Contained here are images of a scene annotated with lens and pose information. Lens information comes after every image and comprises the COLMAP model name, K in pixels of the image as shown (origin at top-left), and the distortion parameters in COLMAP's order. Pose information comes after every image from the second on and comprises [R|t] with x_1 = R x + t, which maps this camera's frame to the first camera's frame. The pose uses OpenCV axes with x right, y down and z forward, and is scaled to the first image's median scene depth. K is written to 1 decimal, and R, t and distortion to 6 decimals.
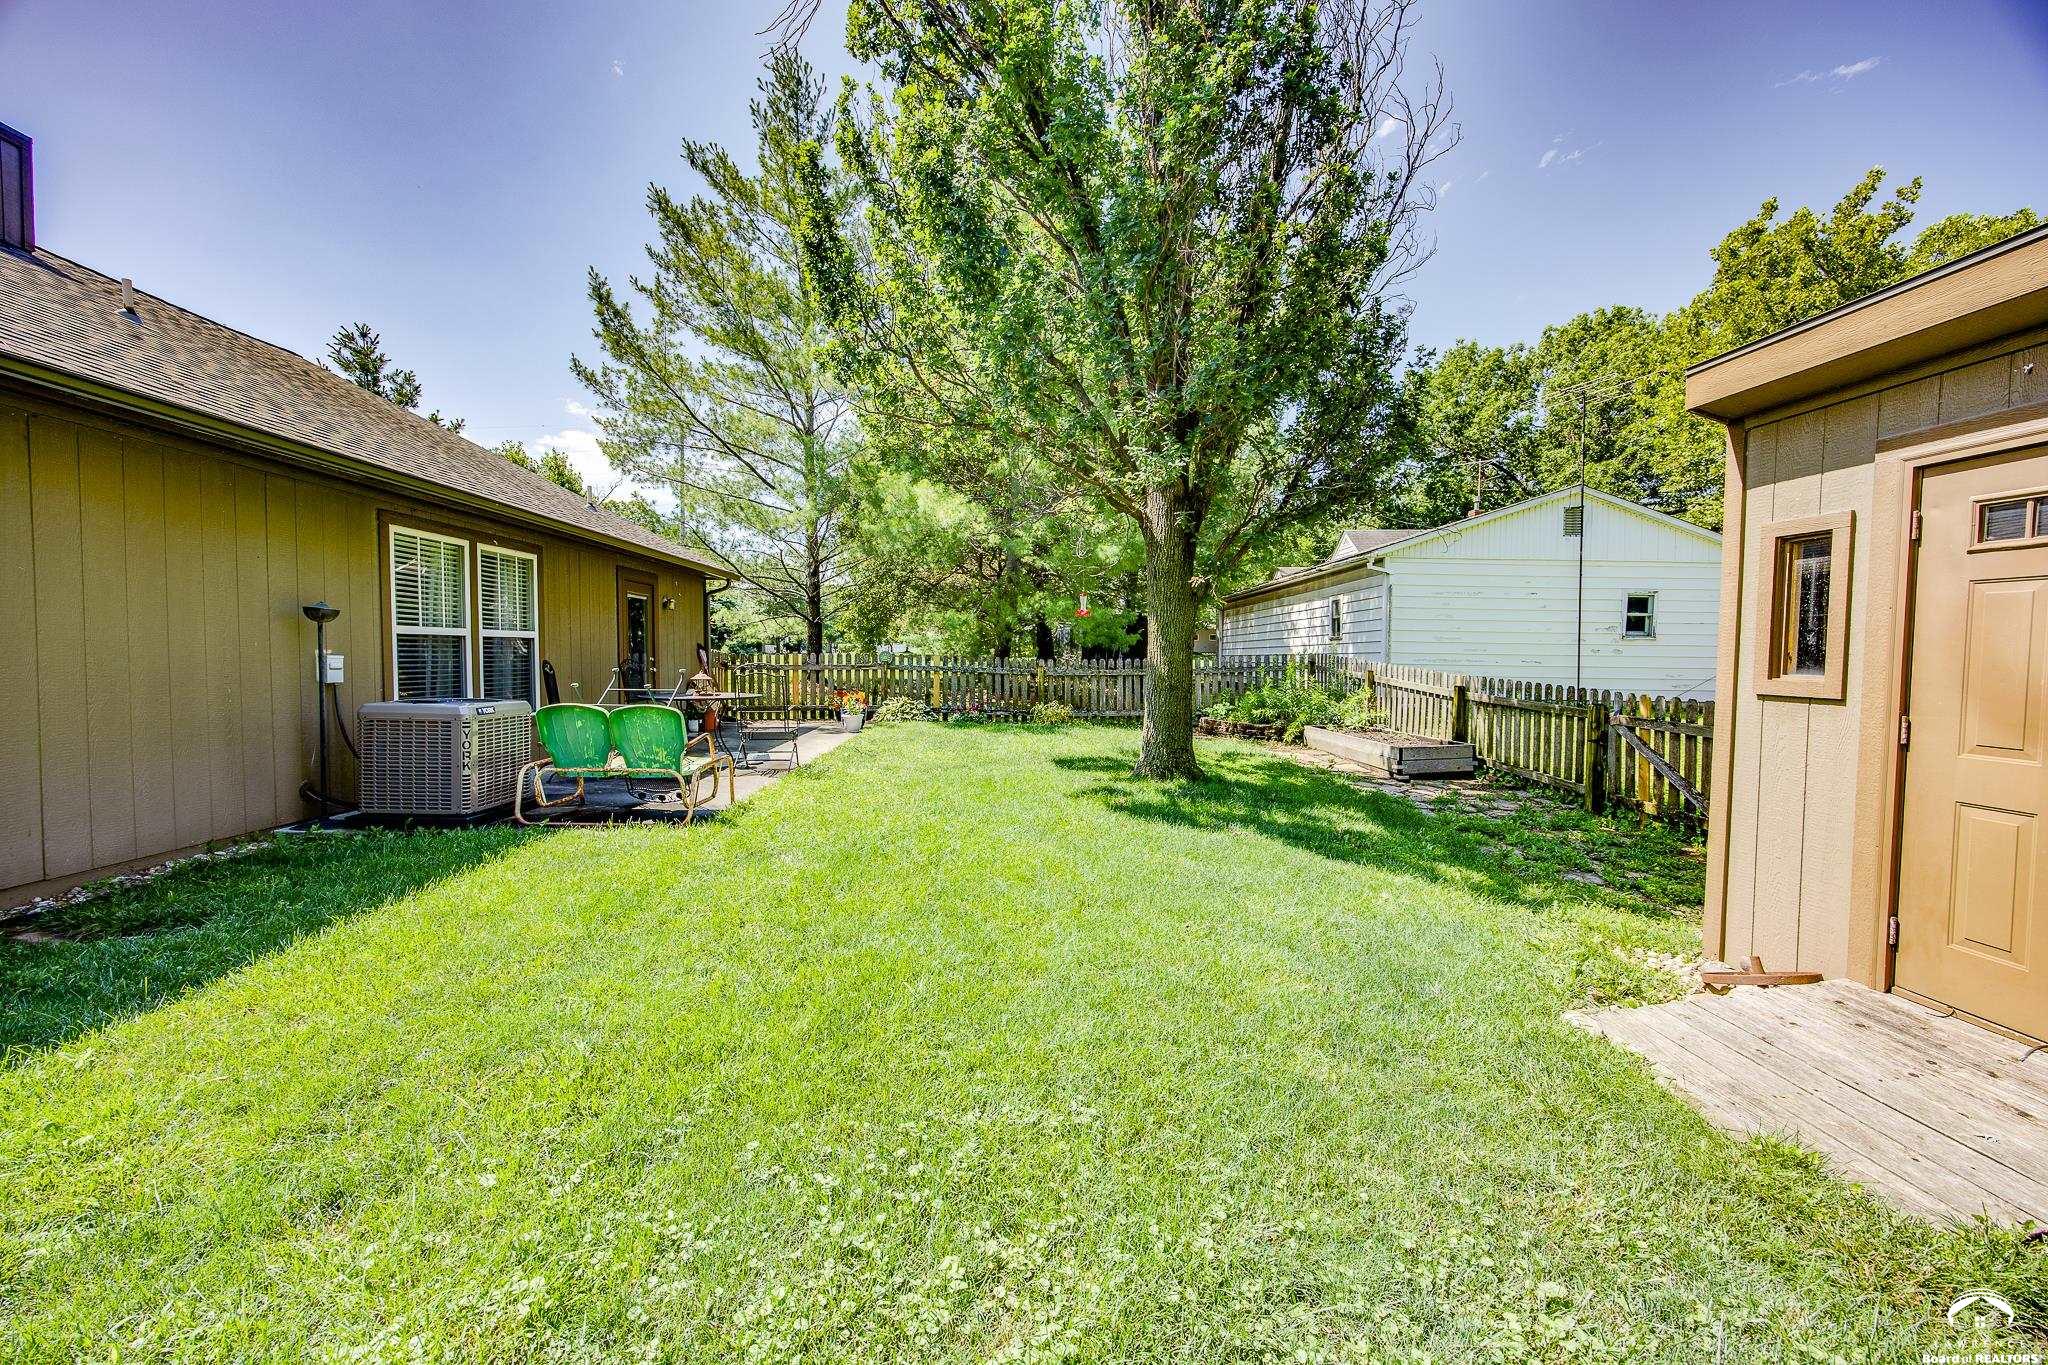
lens RADIAL K [[796.0, 0, 1024.0], [0, 796.0, 682.5], [0, 0, 1]] dist [-0.002128, 0.000026]
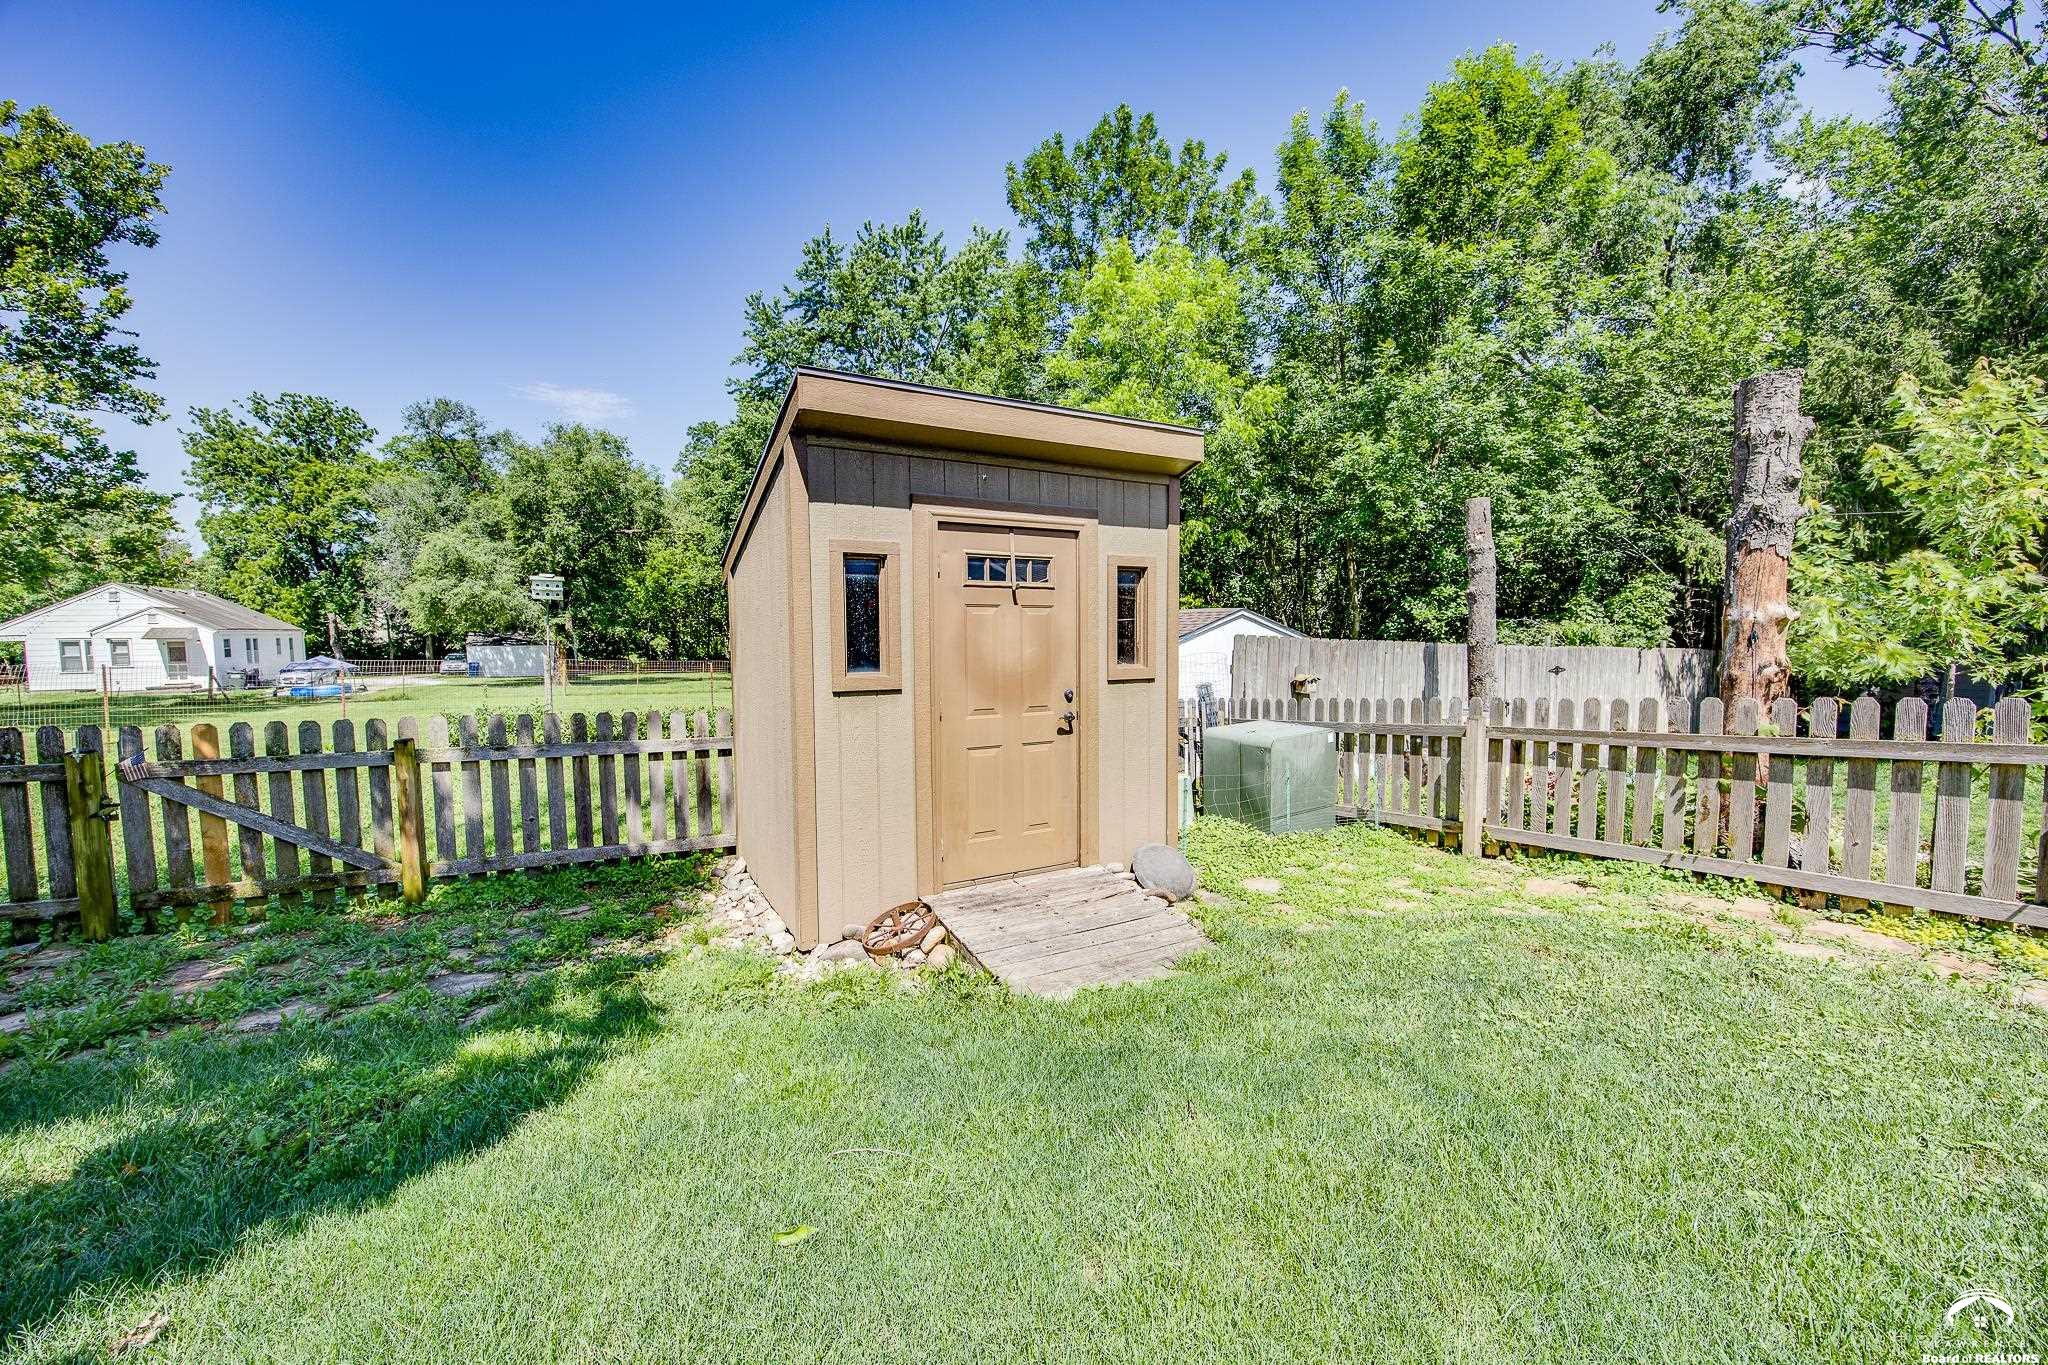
lens RADIAL K [[796.0, 0, 1024.0], [0, 796.0, 682.5], [0, 0, 1]] dist [-0.002128, 0.000026]
pose [[-0.468775, -0.059643, 0.881302, -0.193255], [0.040462, 0.995221, 0.088875, -0.092994], [-0.882390, 0.077322, -0.464122, 1.375516]]
